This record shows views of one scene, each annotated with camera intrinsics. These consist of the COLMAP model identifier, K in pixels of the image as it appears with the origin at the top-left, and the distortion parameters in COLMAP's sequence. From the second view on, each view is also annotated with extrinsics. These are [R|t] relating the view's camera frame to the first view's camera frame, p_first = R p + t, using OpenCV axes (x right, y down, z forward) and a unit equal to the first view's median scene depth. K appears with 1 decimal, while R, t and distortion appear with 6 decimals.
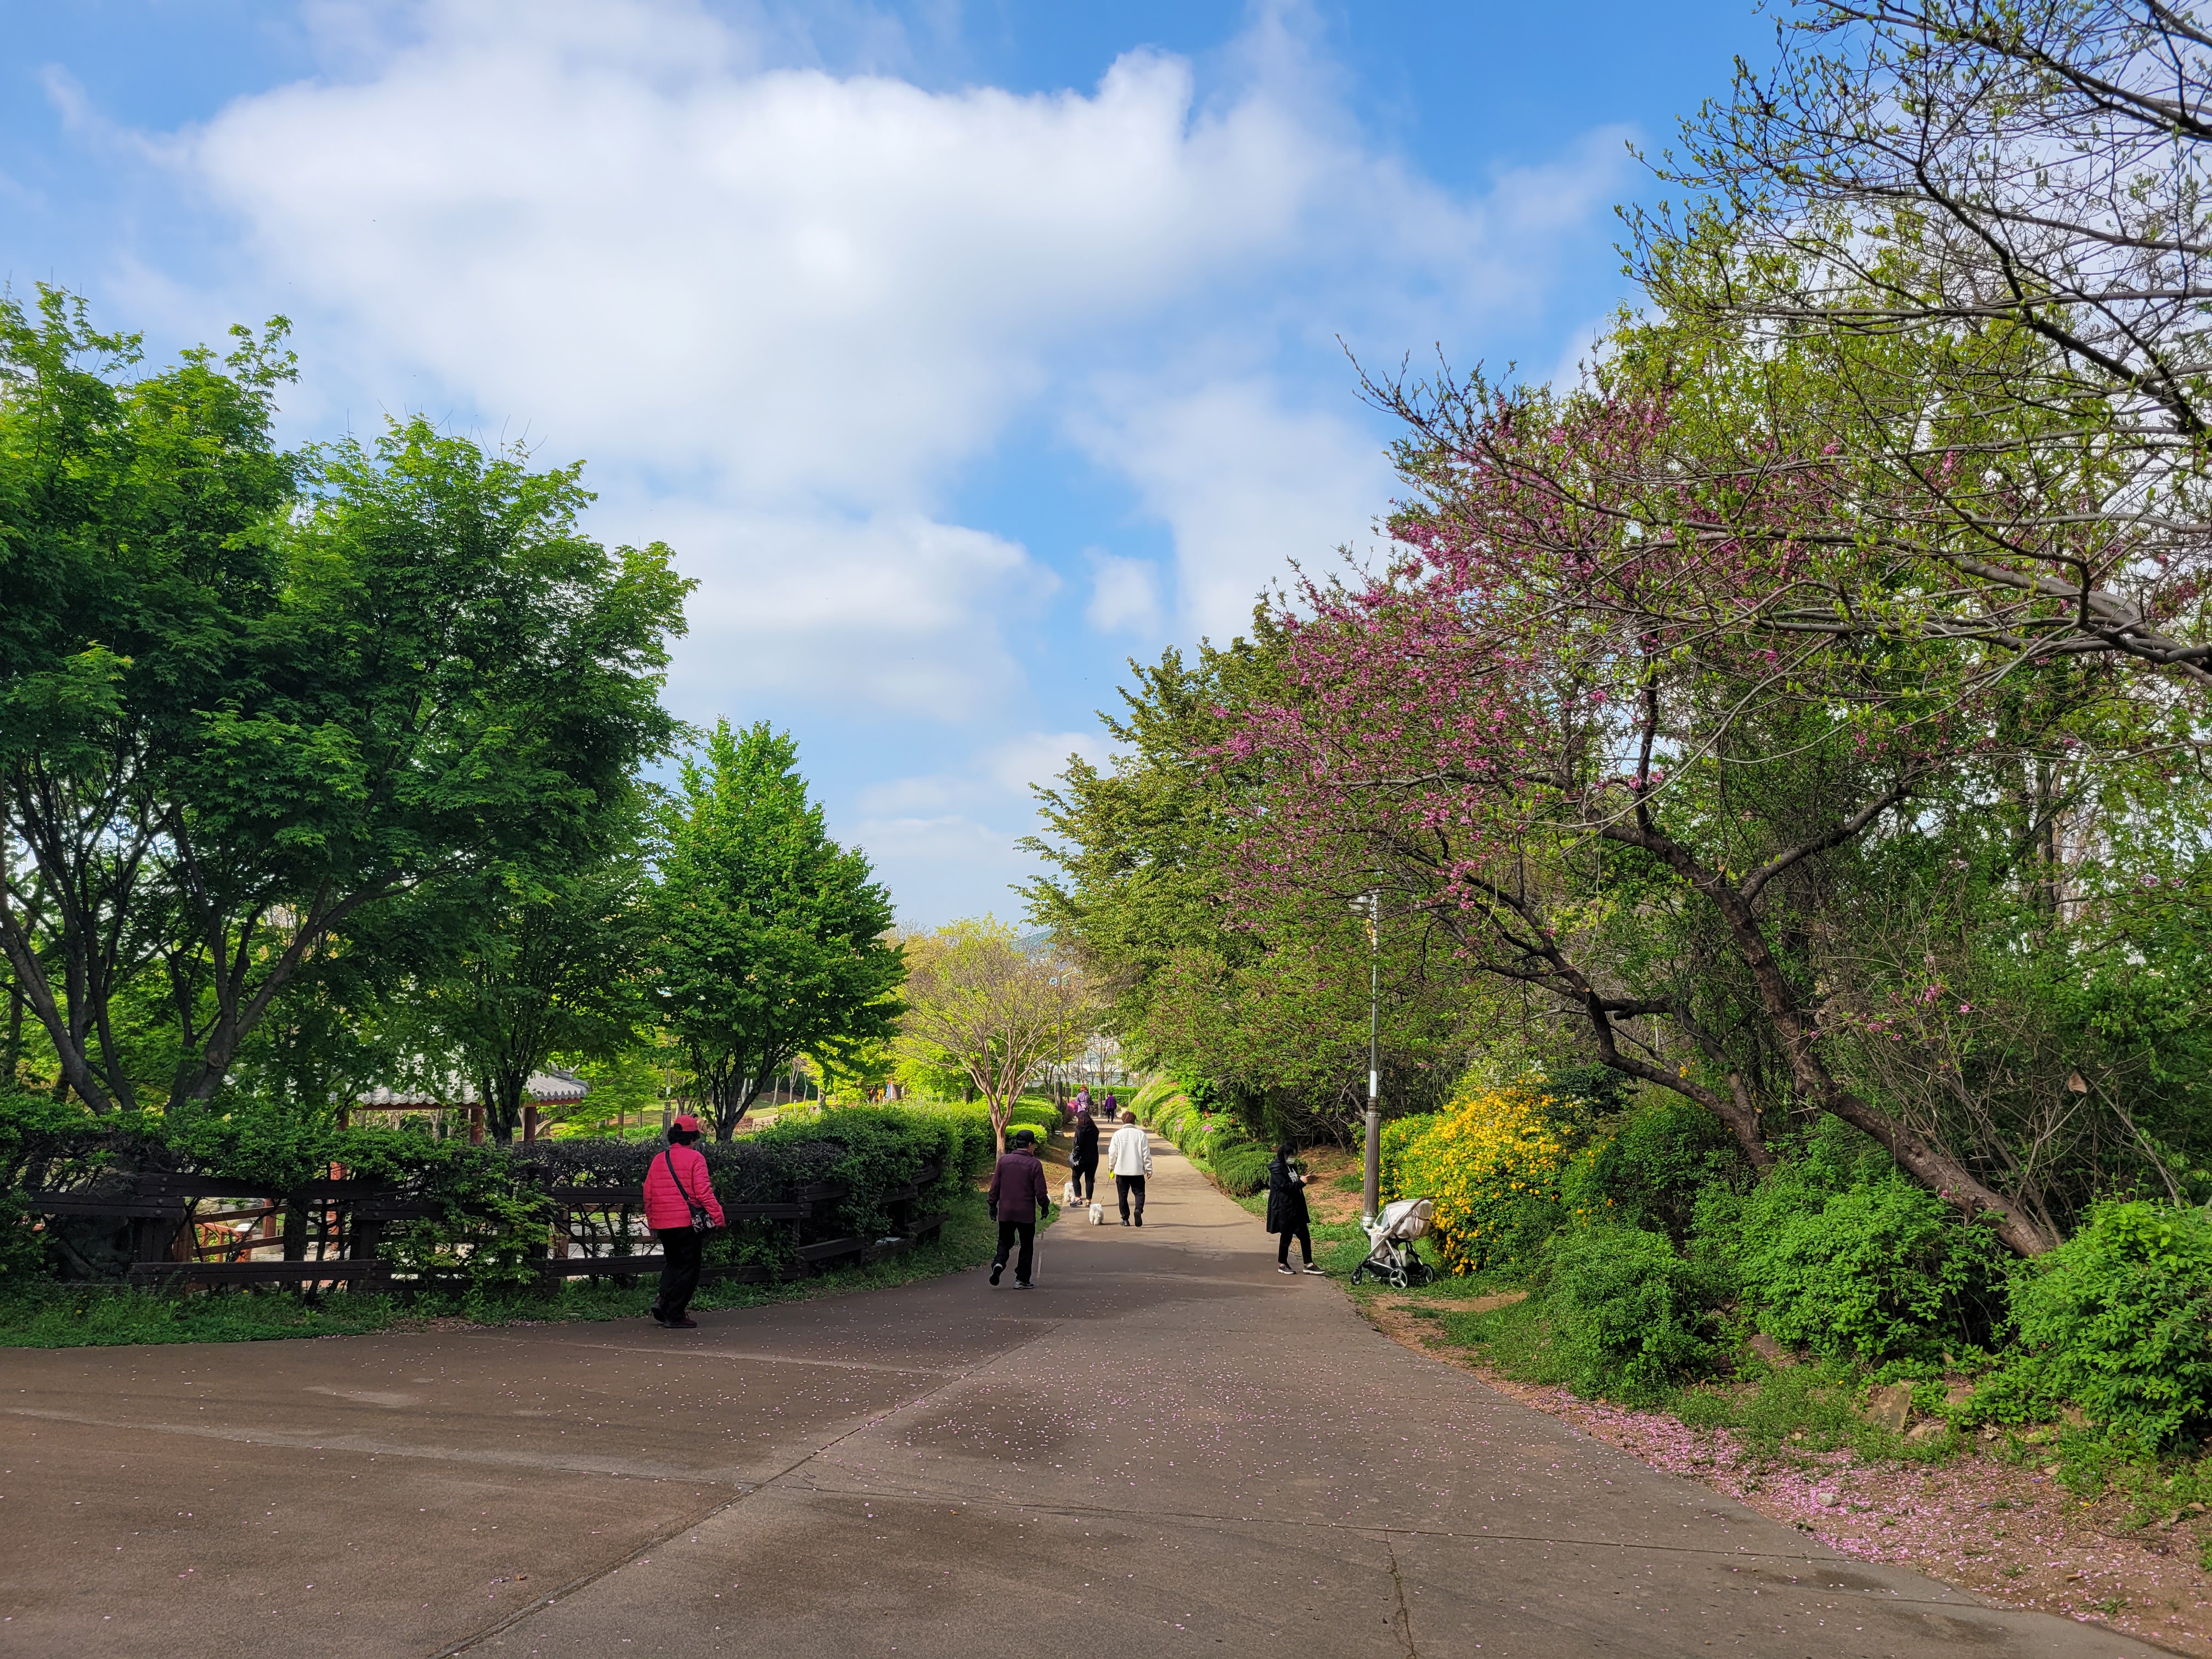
lens RADIAL K [[1682.6, 0, 1106.9], [0, 1682.6, 827.7], [0, 0, 1]] dist [0.008153, -0.001560]
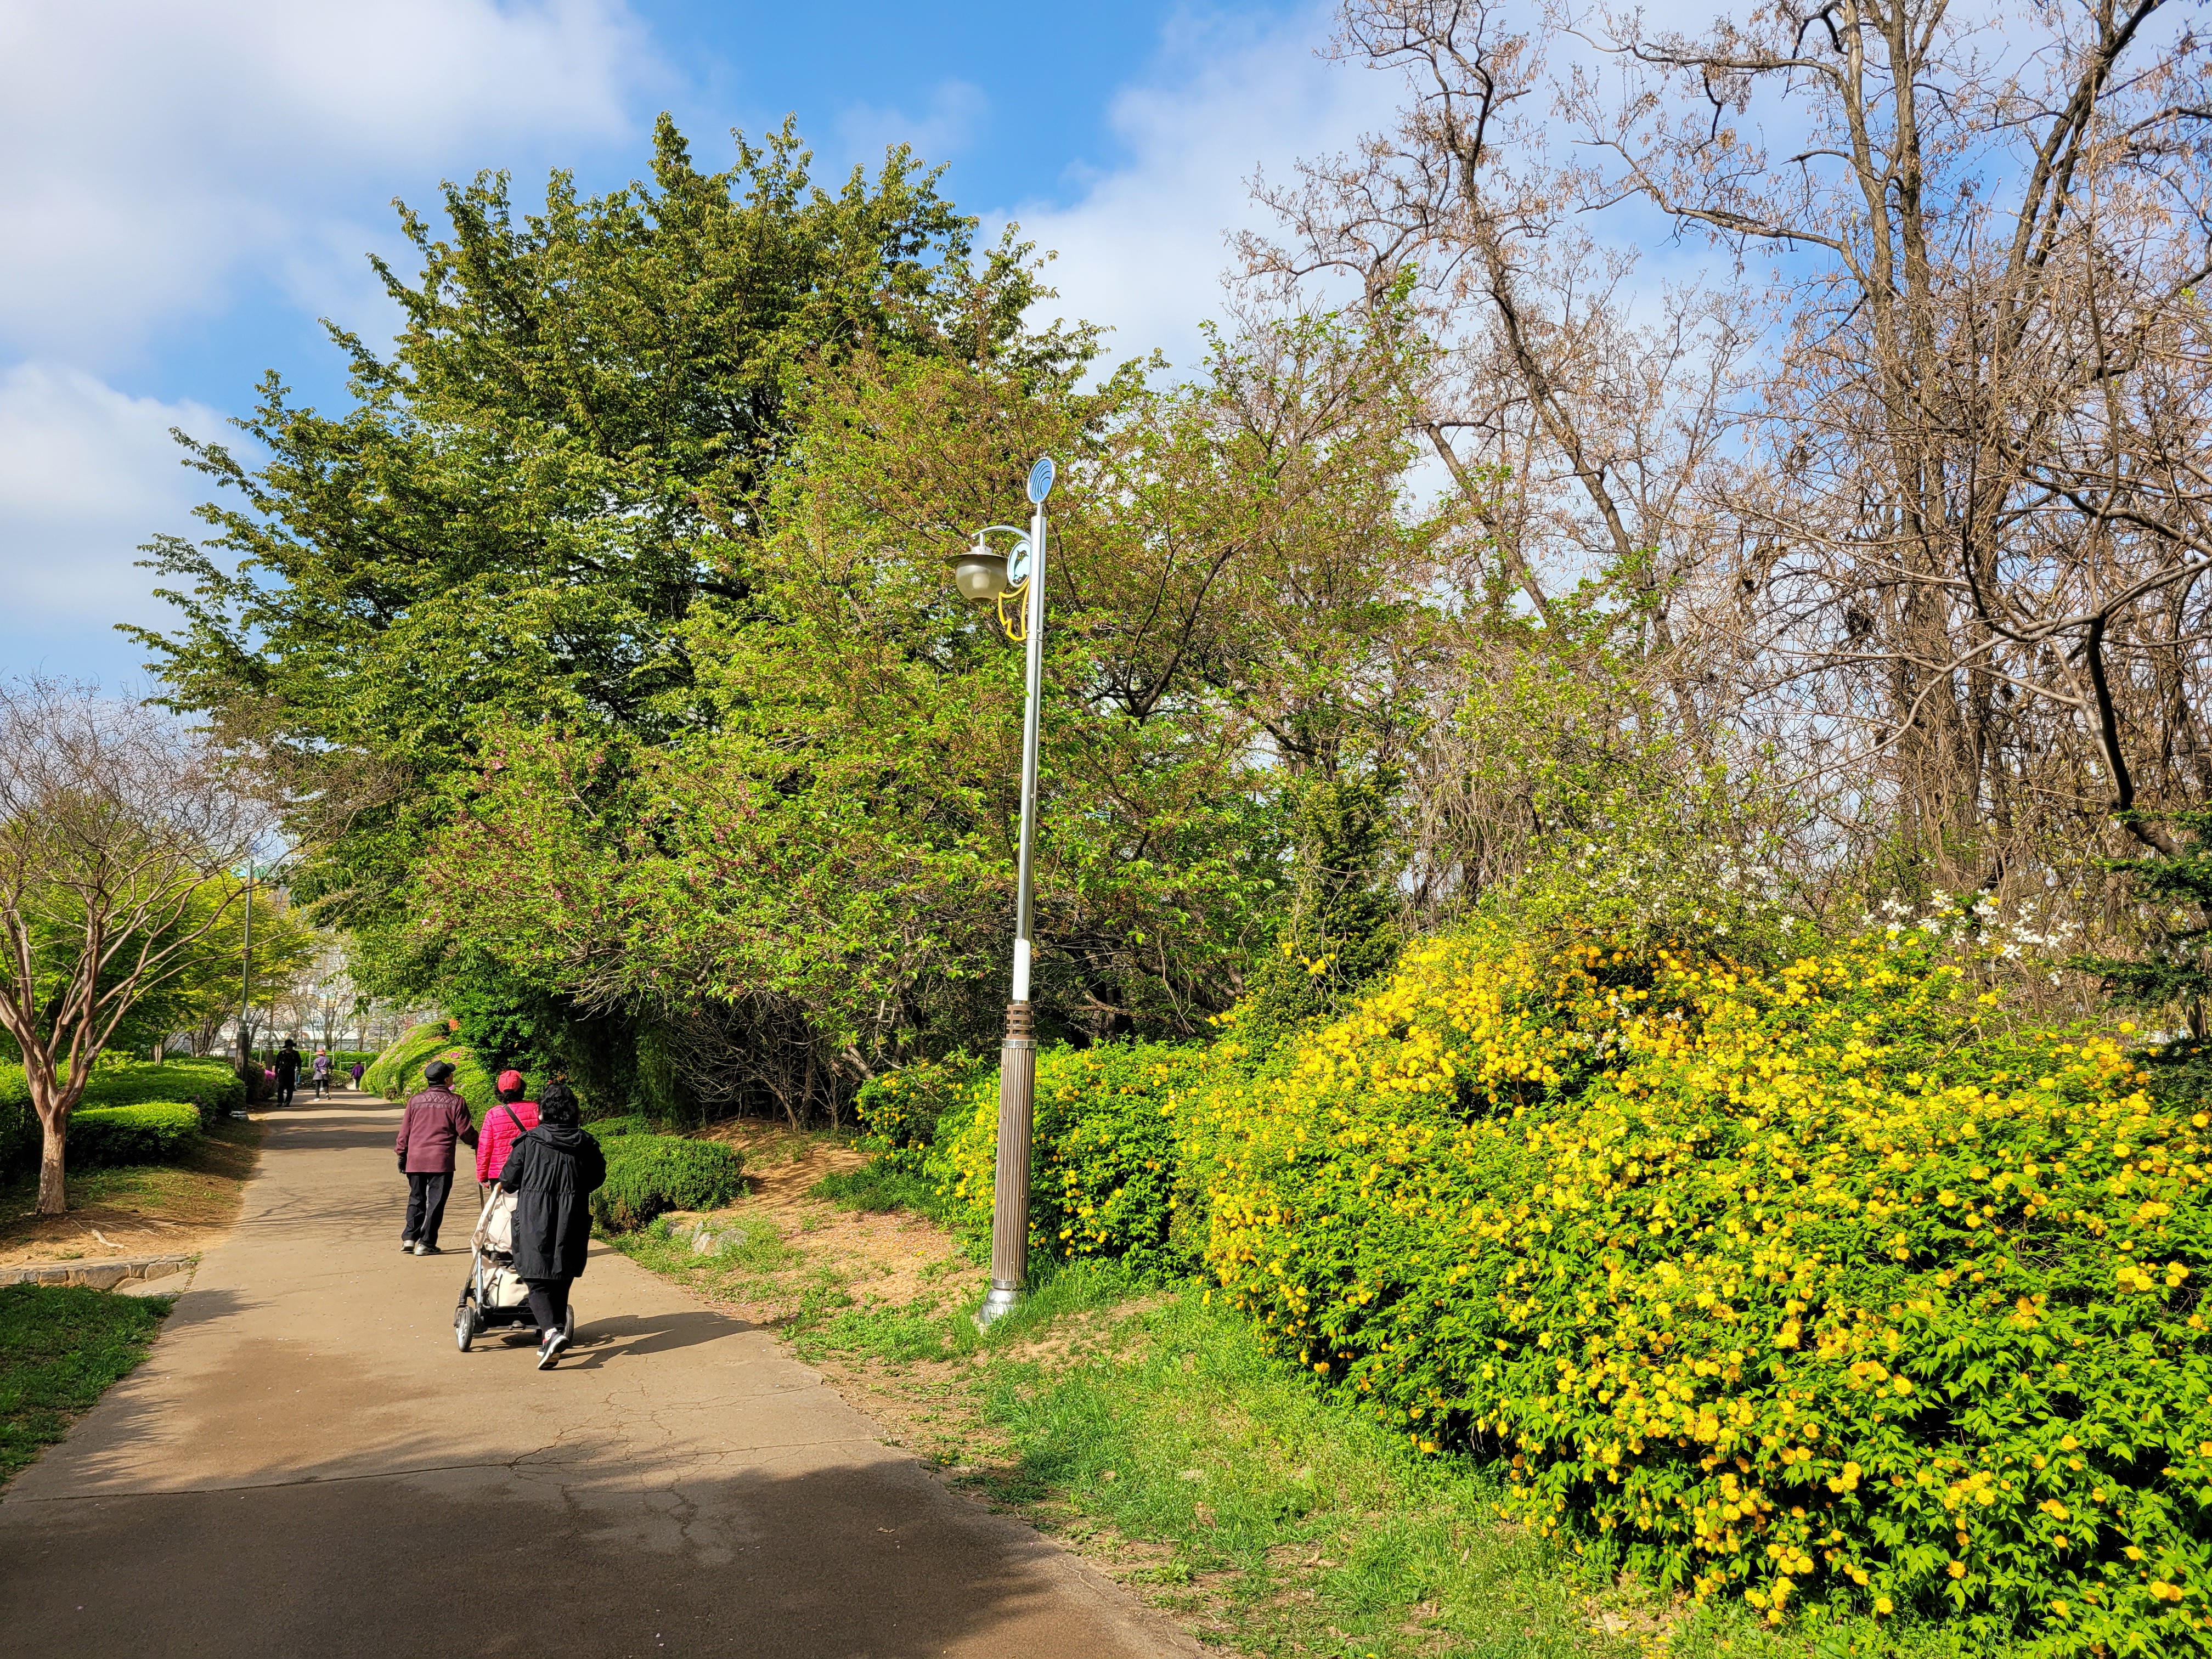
lens RADIAL K [[1682.6, 0, 1108.4], [0, 1682.6, 831.3], [0, 0, 1]] dist [0.008153, -0.001560]
pose [[0.910215, 0.033473, 0.412781, 0.004645], [-0.042294, 0.999030, 0.012248, 0.077077], [-0.411971, -0.028607, 0.910748, 0.424780]]
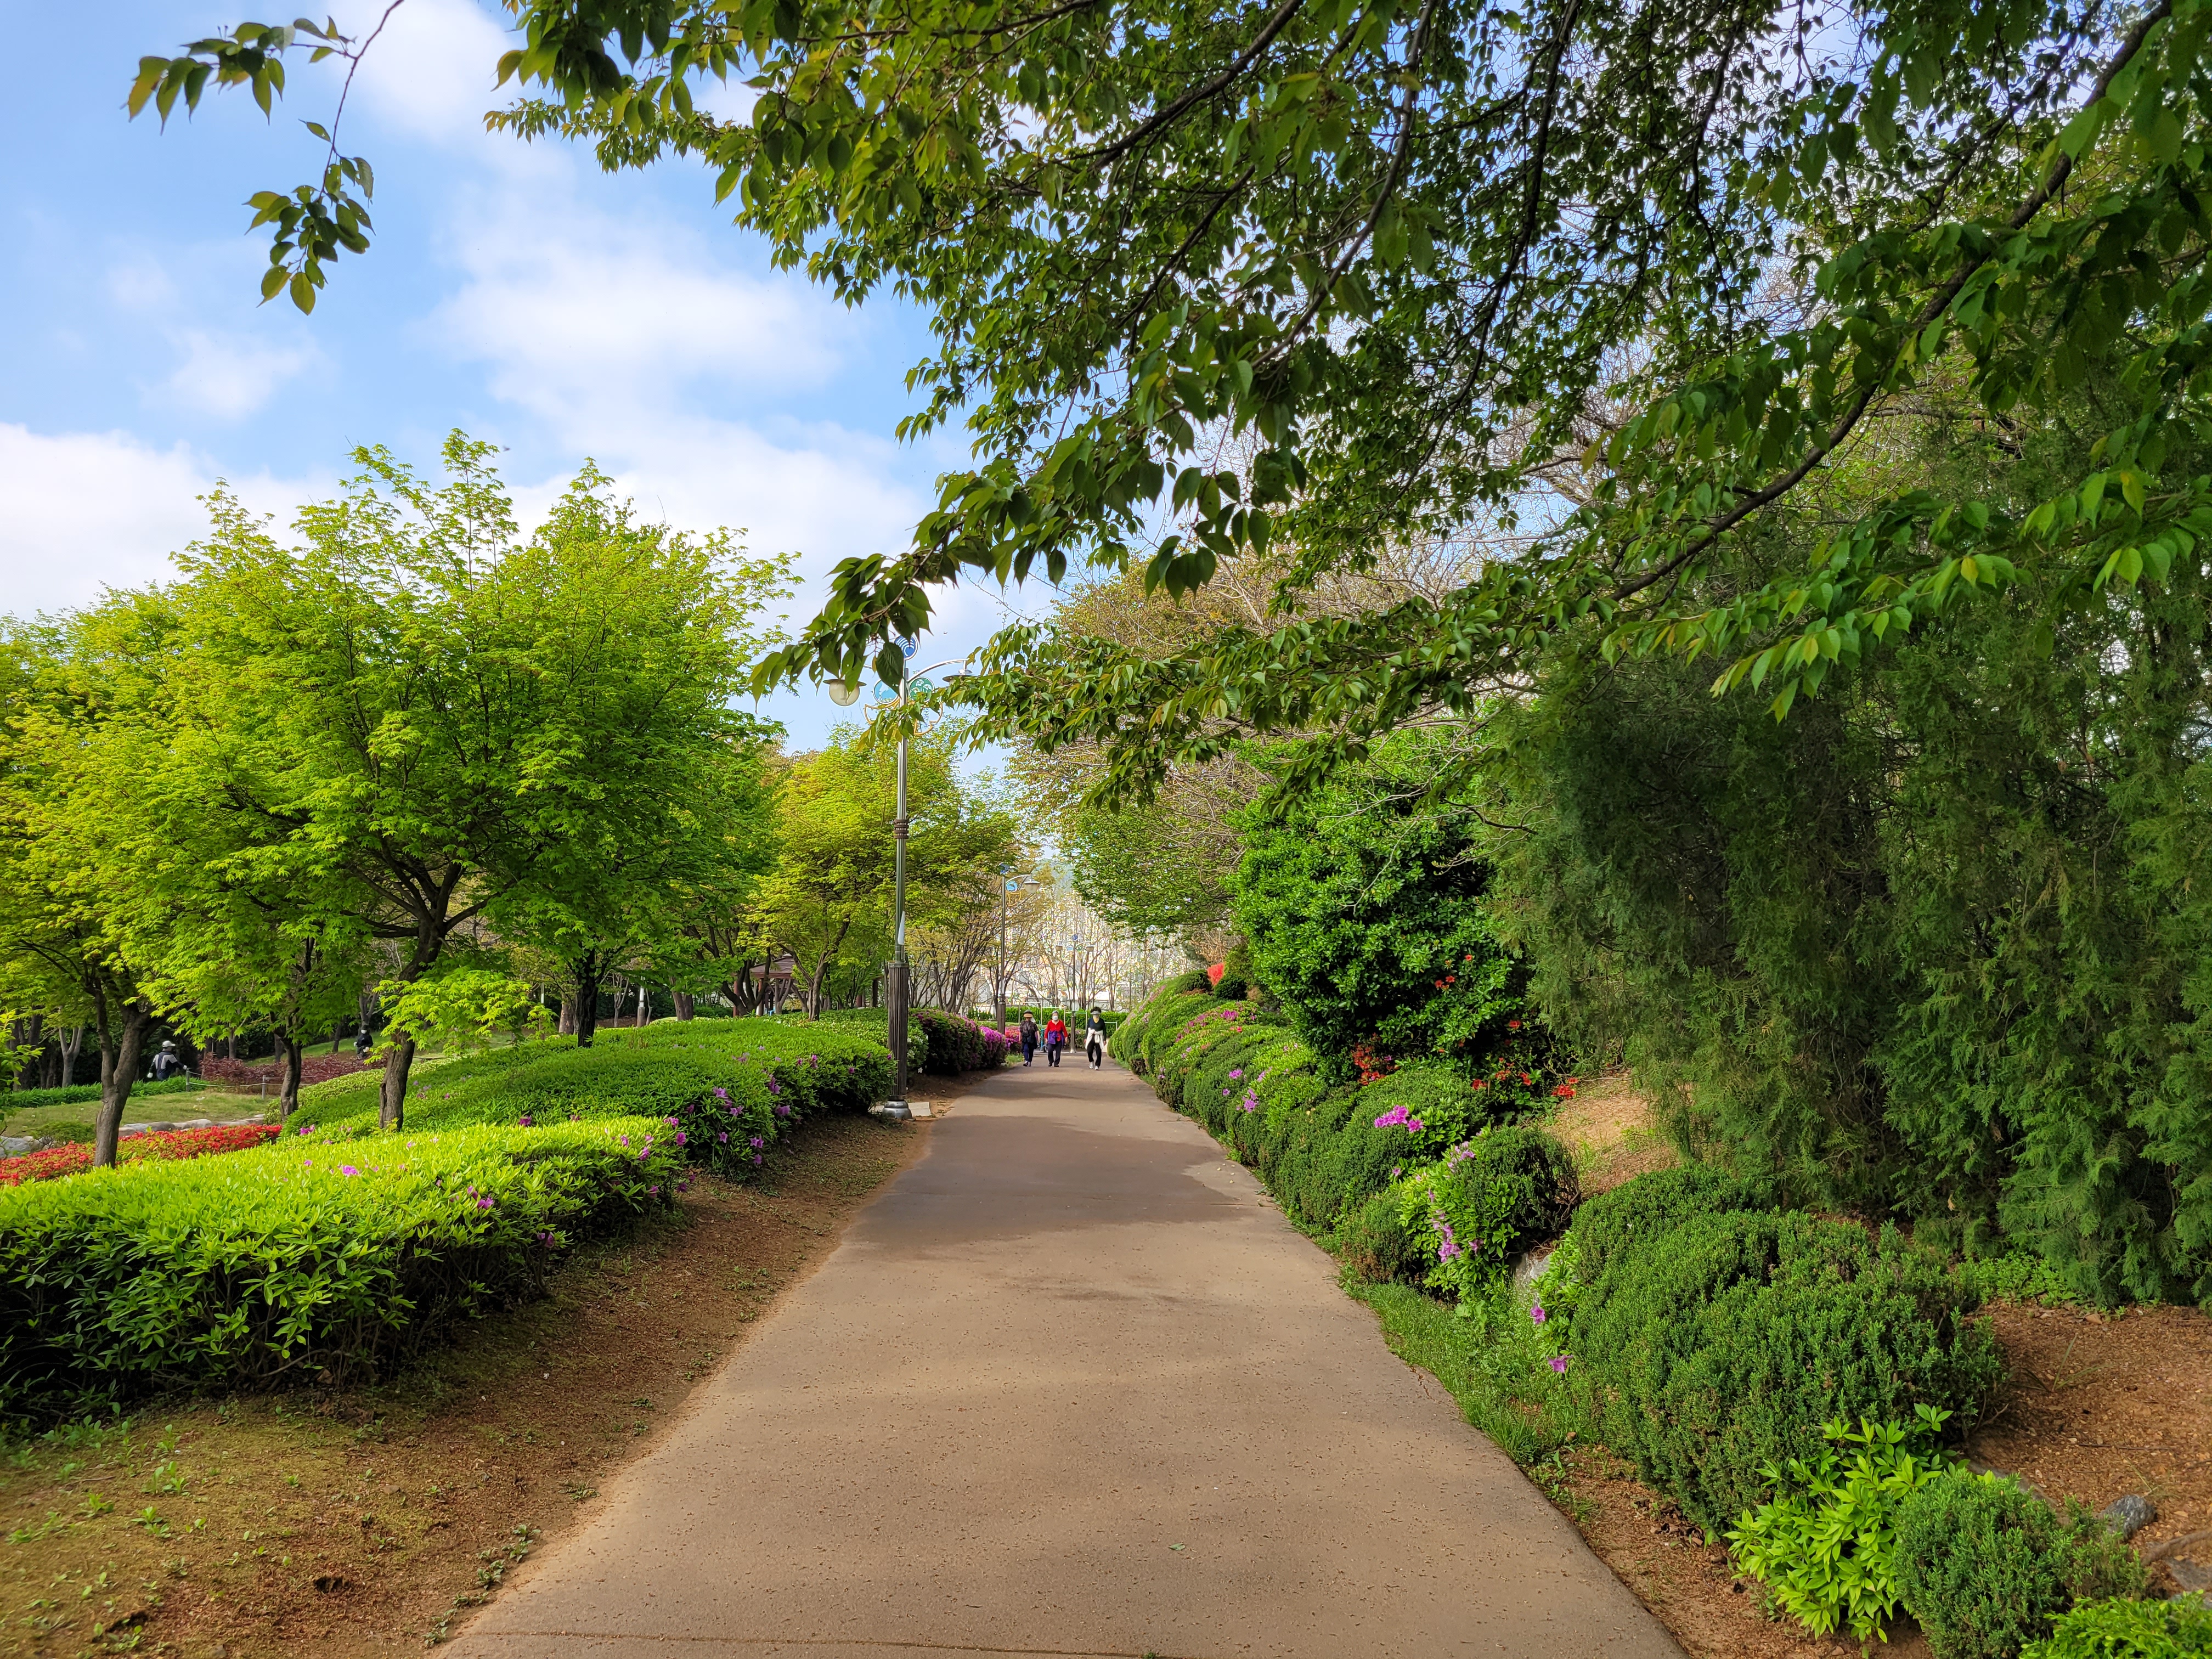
lens RADIAL K [[1682.6, 0, 1105.7], [0, 1682.6, 829.8], [0, 0, 1]] dist [0.008153, -0.001560]
pose [[0.999975, 0.005585, 0.004243, 0.019918], [-0.005748, 0.999208, 0.039370, 0.143617], [-0.004020, -0.039393, 0.999216, 0.857664]]
